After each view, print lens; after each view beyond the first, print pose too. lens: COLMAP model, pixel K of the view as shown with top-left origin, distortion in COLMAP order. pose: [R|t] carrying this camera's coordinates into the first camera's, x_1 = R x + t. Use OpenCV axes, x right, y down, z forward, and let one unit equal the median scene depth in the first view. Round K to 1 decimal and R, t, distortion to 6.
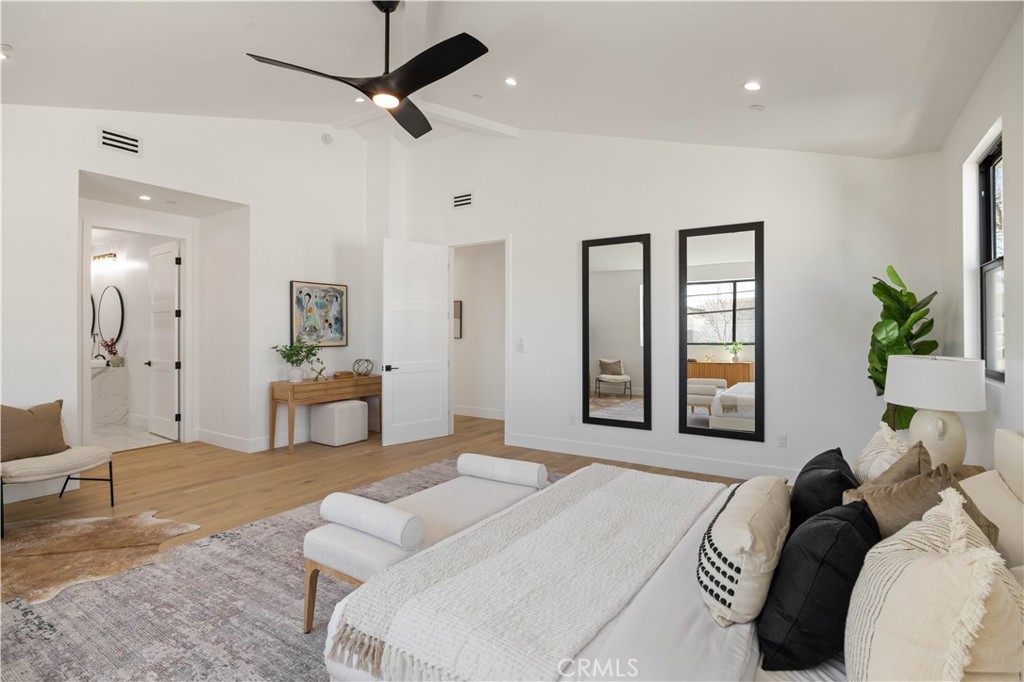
lens RADIAL K [[521.1, 0, 516.1], [0, 521.1, 323.4], [0, 0, 1]] dist [-0.003642, -0.000415]
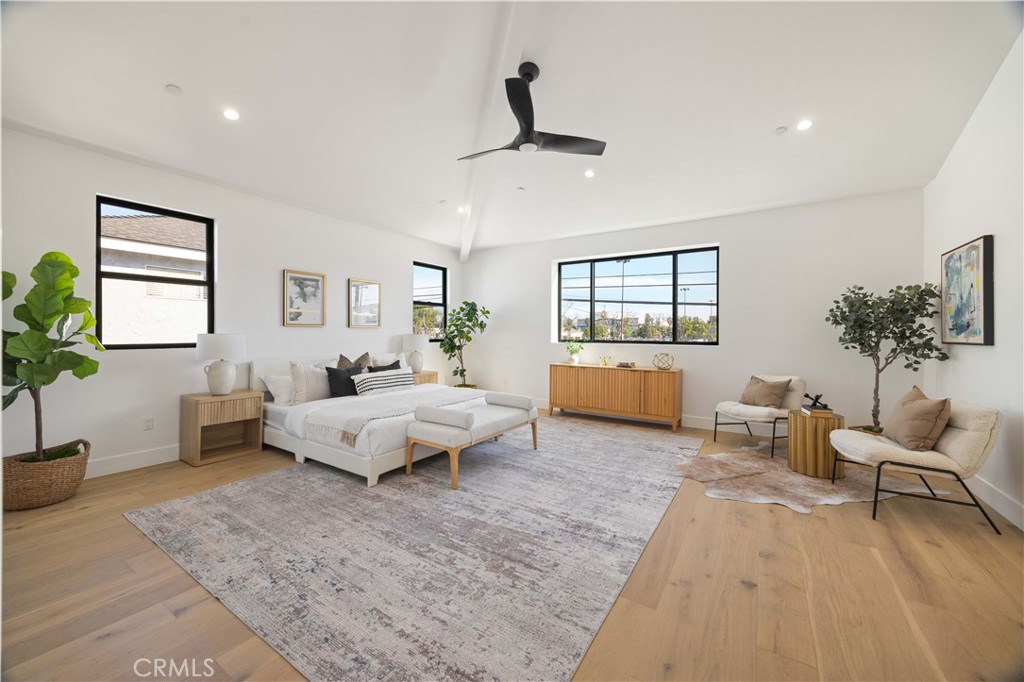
lens RADIAL K [[391.1, 0, 512.0], [0, 391.1, 341.0], [0, 0, 1]] dist [-0.000133, -0.000004]
pose [[-0.999987, -0.004951, 0.001073, -0.201396], [-0.004945, 0.999970, 0.005883, 0.063053], [-0.001102, 0.005878, -0.999982, 1.908228]]
